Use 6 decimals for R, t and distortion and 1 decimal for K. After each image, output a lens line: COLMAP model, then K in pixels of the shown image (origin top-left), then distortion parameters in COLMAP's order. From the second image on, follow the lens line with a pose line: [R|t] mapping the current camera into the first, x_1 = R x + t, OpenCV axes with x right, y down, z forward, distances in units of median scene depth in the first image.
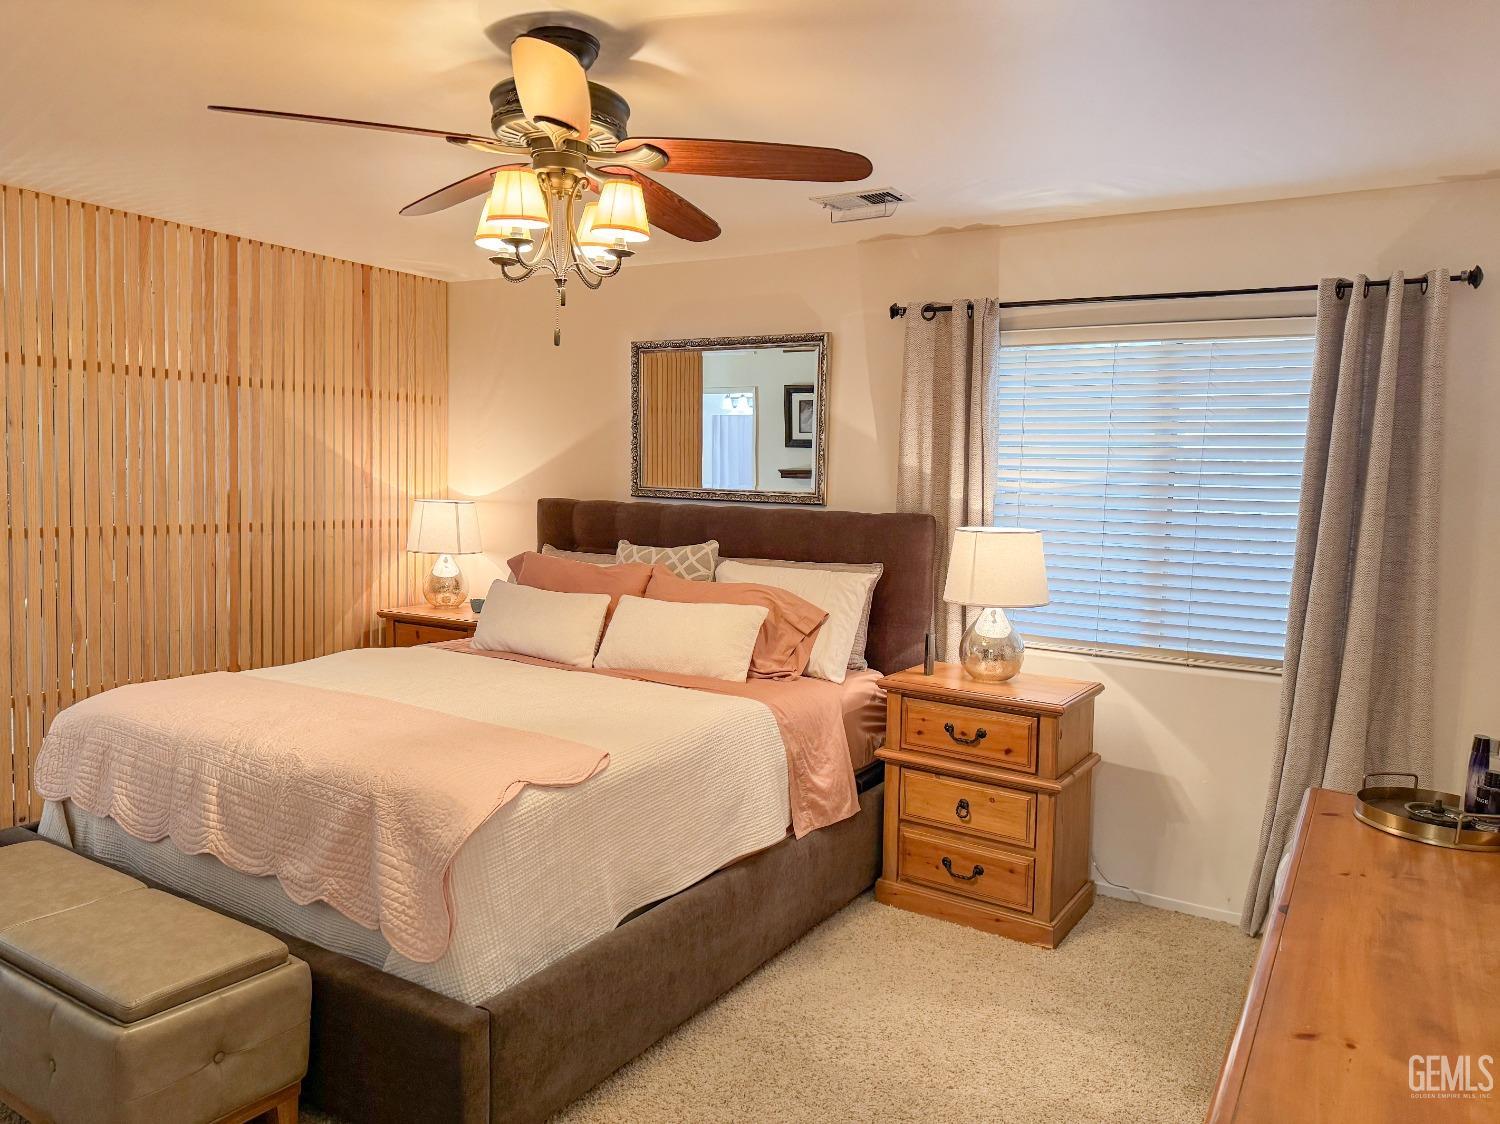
lens RADIAL K [[1045.7, 0, 753.4], [0, 1045.7, 568.2], [0, 0, 1]] dist [0.121382, -0.189212]
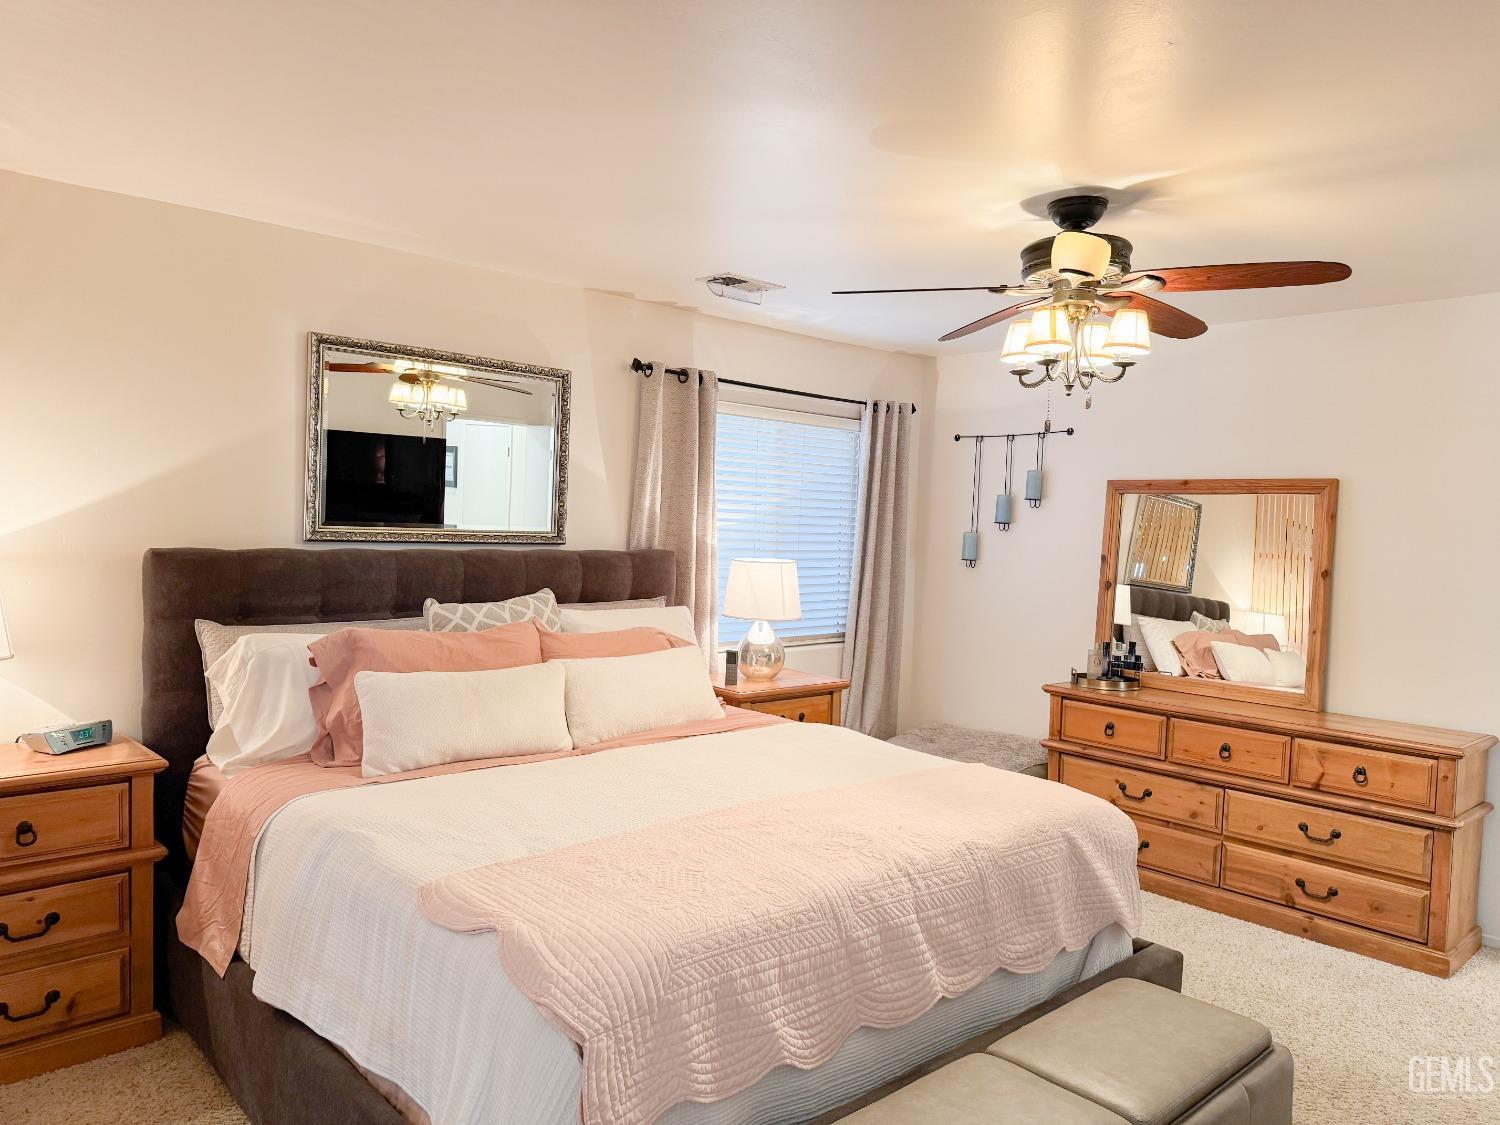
lens RADIAL K [[1045.7, 0, 753.4], [0, 1045.7, 568.7], [0, 0, 1]] dist [0.121382, -0.189212]
pose [[0.273415, -0.064317, 0.959744, -0.891732], [0.053052, 0.997252, 0.051717, -0.083985], [-0.960432, 0.036776, 0.276075, 0.592662]]
